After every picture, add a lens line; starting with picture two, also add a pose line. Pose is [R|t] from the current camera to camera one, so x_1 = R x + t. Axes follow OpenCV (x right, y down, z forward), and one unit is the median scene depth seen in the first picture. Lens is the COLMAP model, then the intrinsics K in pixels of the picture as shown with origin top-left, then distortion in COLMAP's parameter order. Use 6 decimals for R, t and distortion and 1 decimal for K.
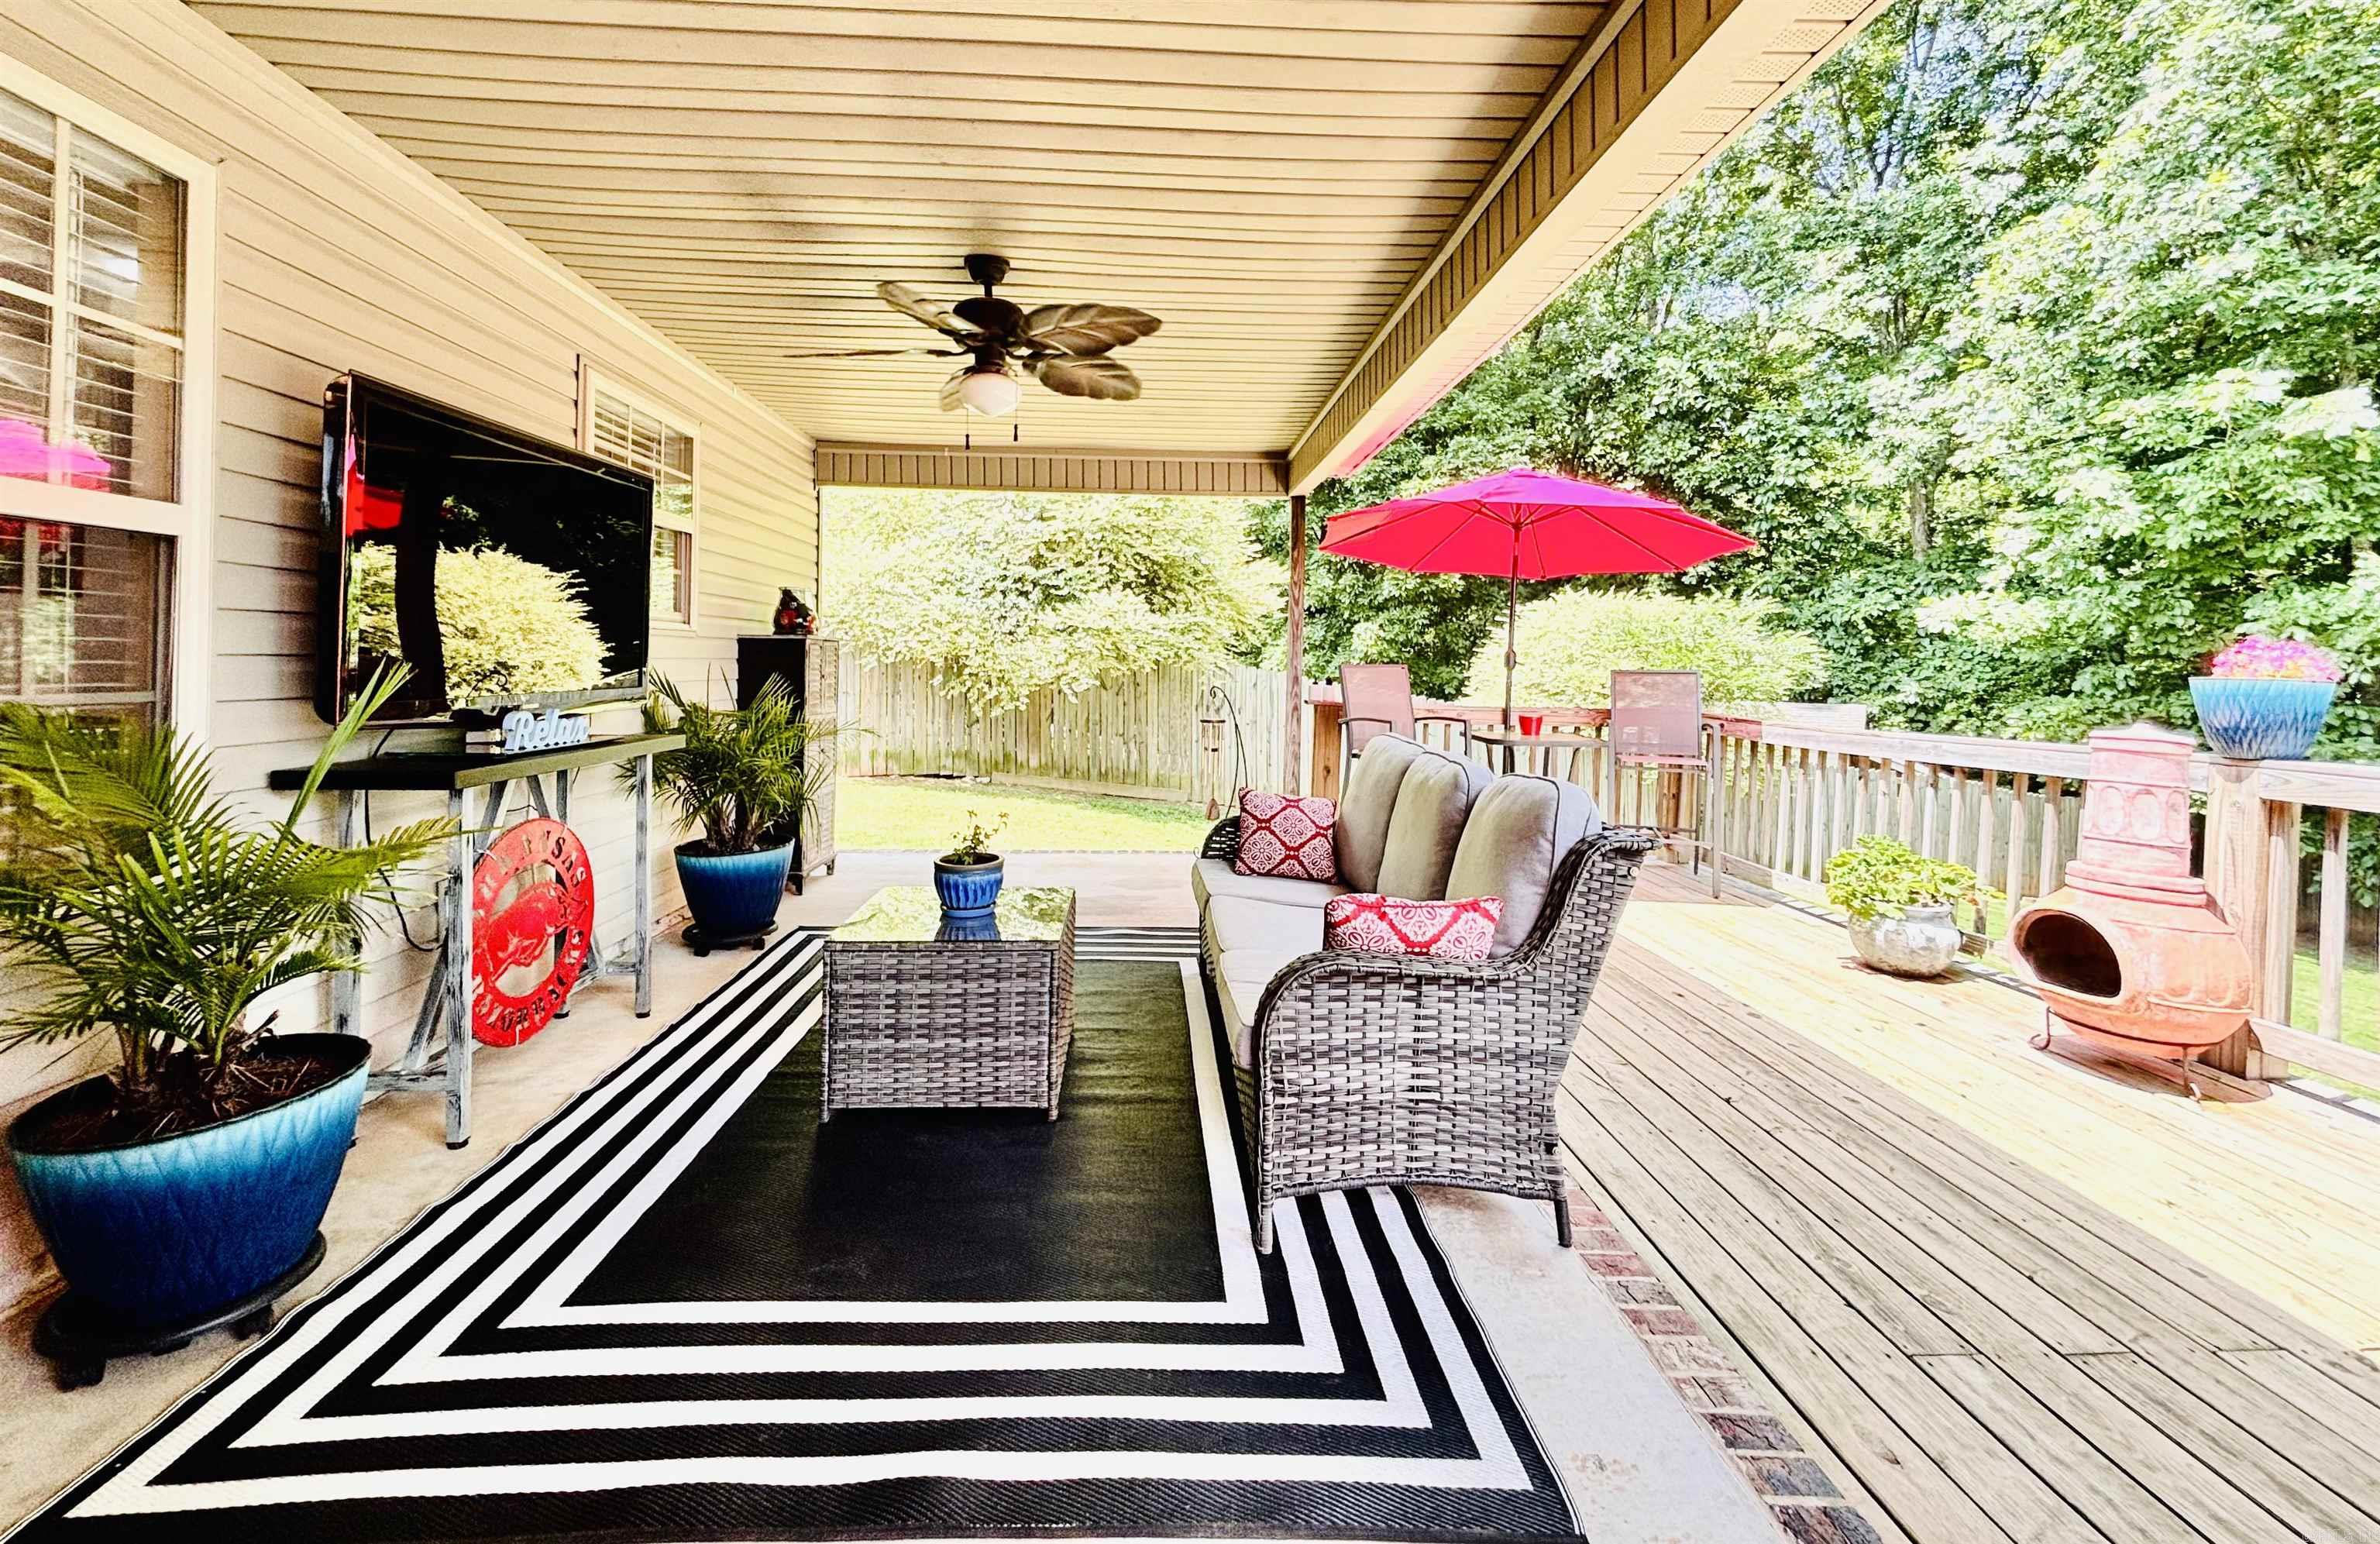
lens RADIAL K [[955.9, 0, 1183.0], [0, 955.9, 659.7], [0, 0, 1]] dist [0.000287, 0.000048]
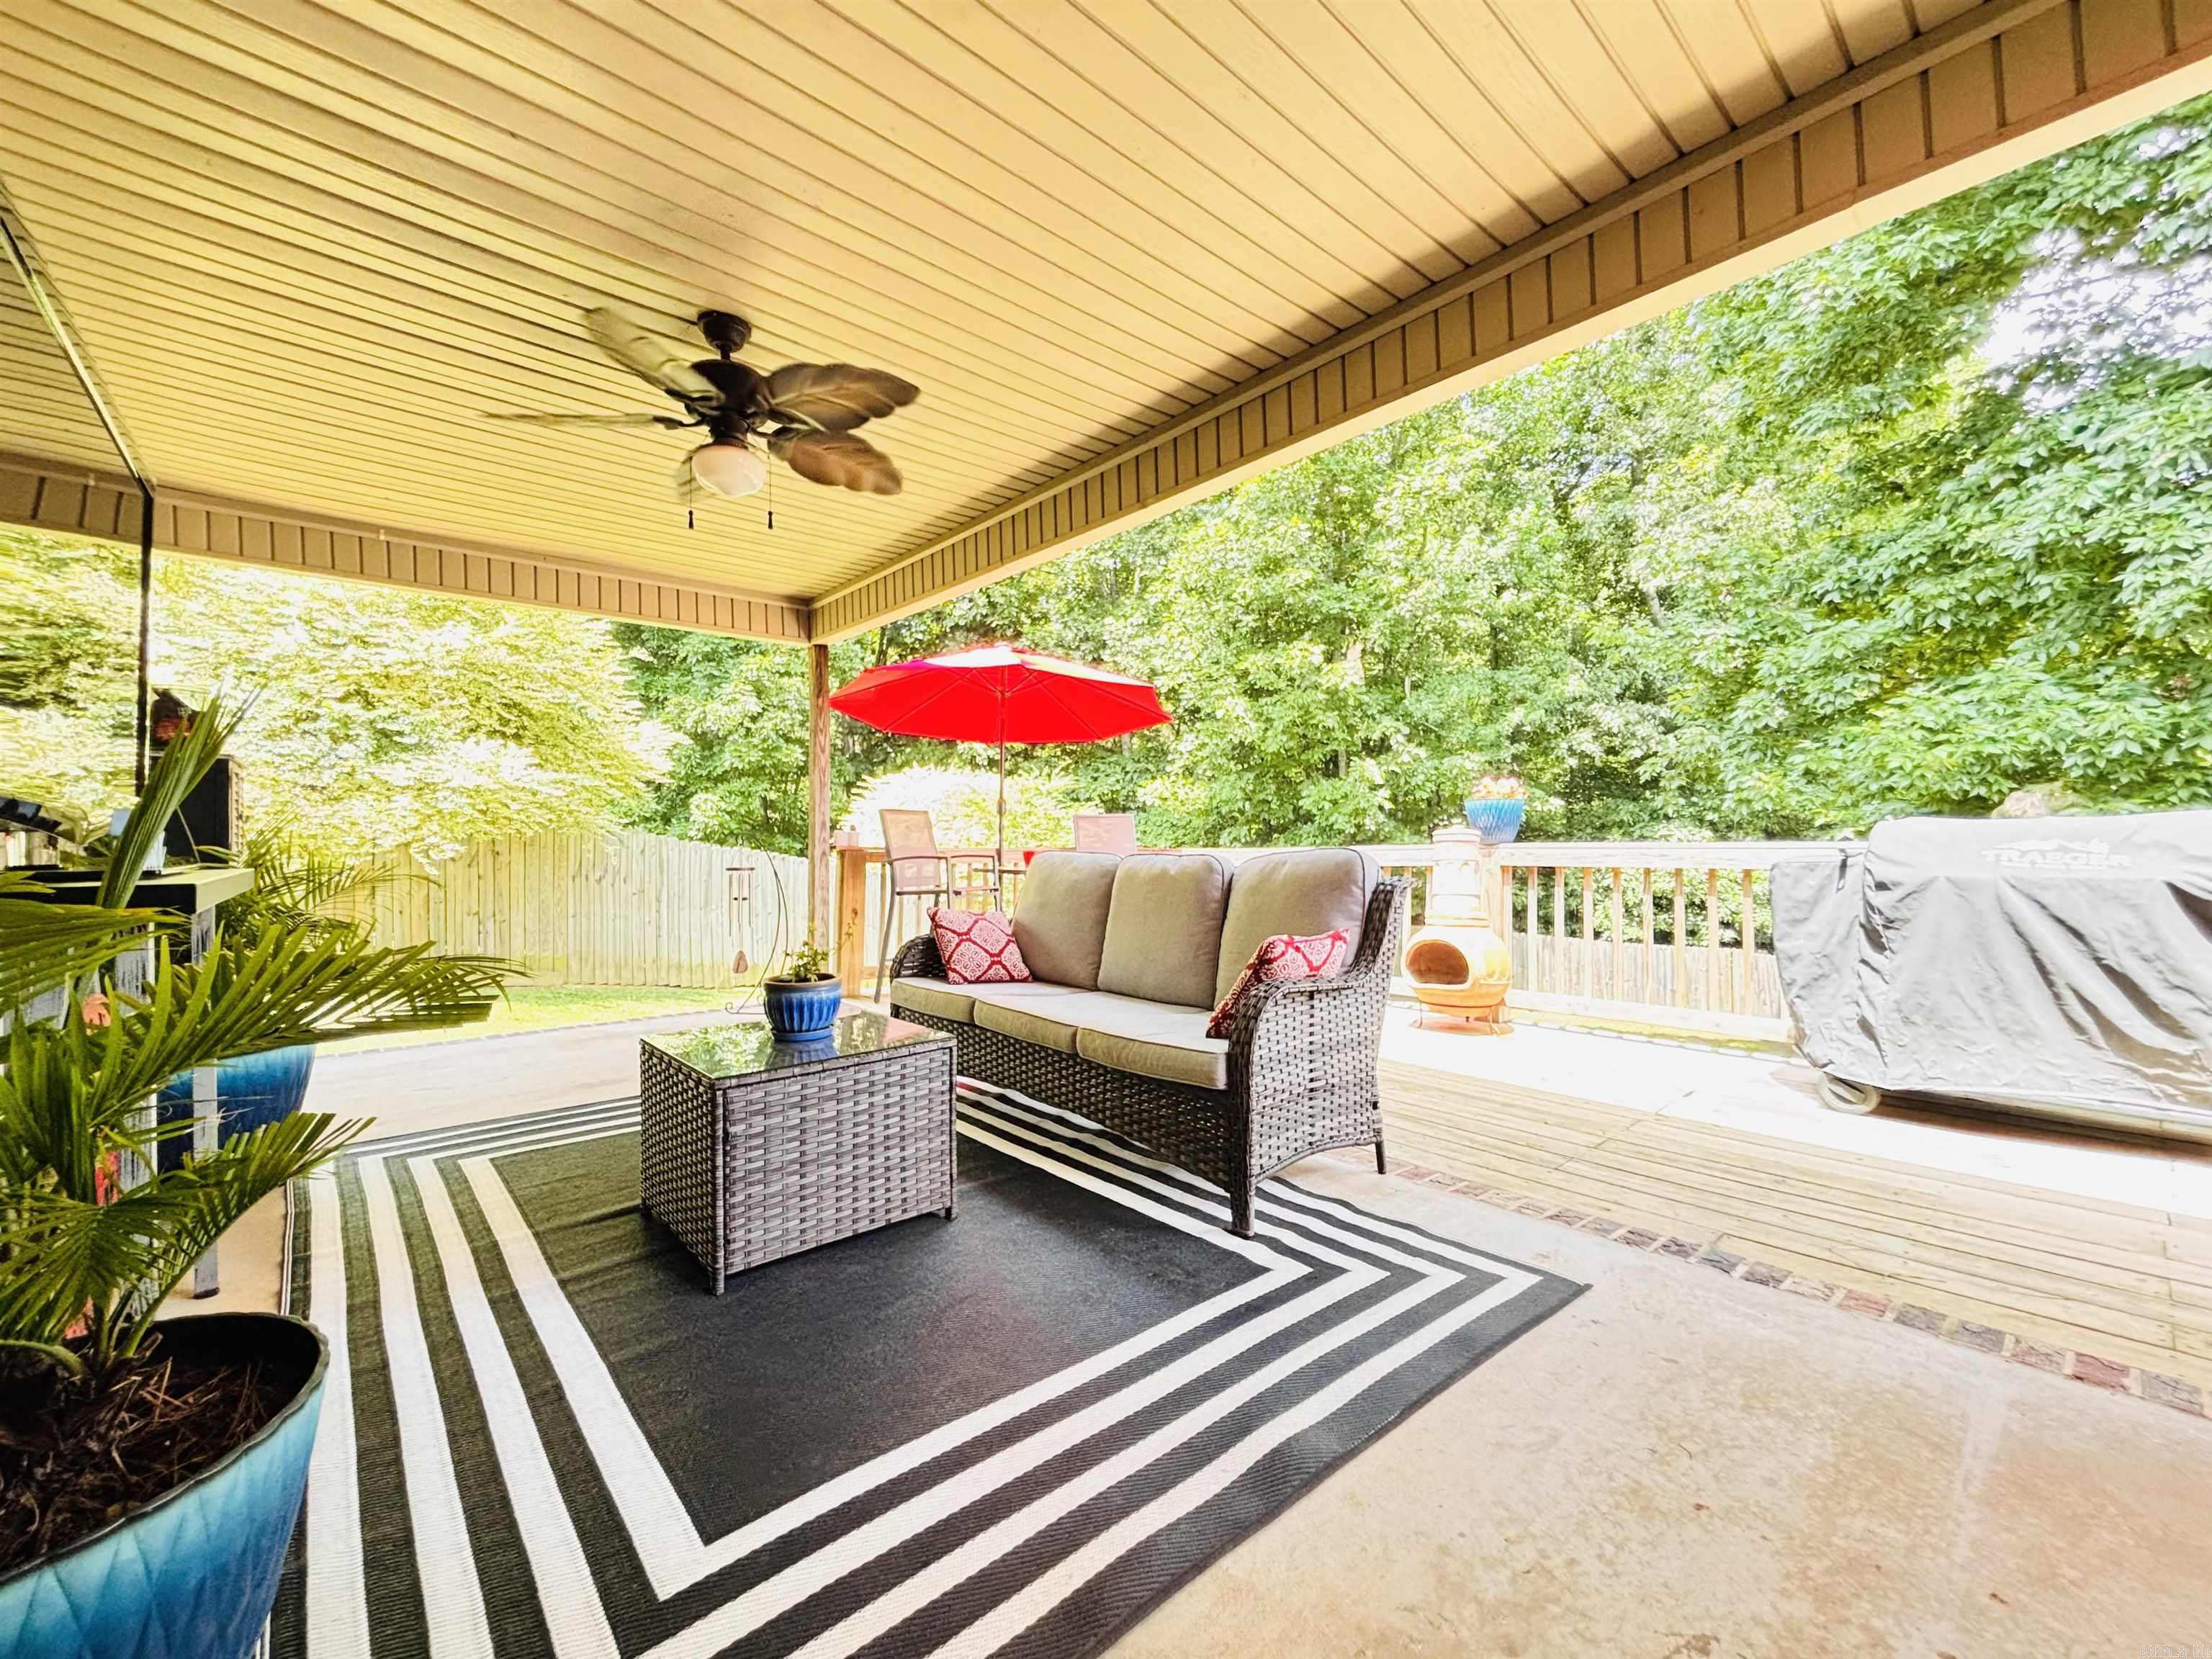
lens RADIAL K [[892.4, 0, 1101.4], [0, 892.4, 832.6], [0, 0, 1]] dist [0.000089, 0.000275]
pose [[0.785401, -0.011286, 0.618885, -0.108863], [0.015443, 0.999880, -0.001364, 0.016282], [-0.618795, 0.010629, 0.785481, 0.033258]]
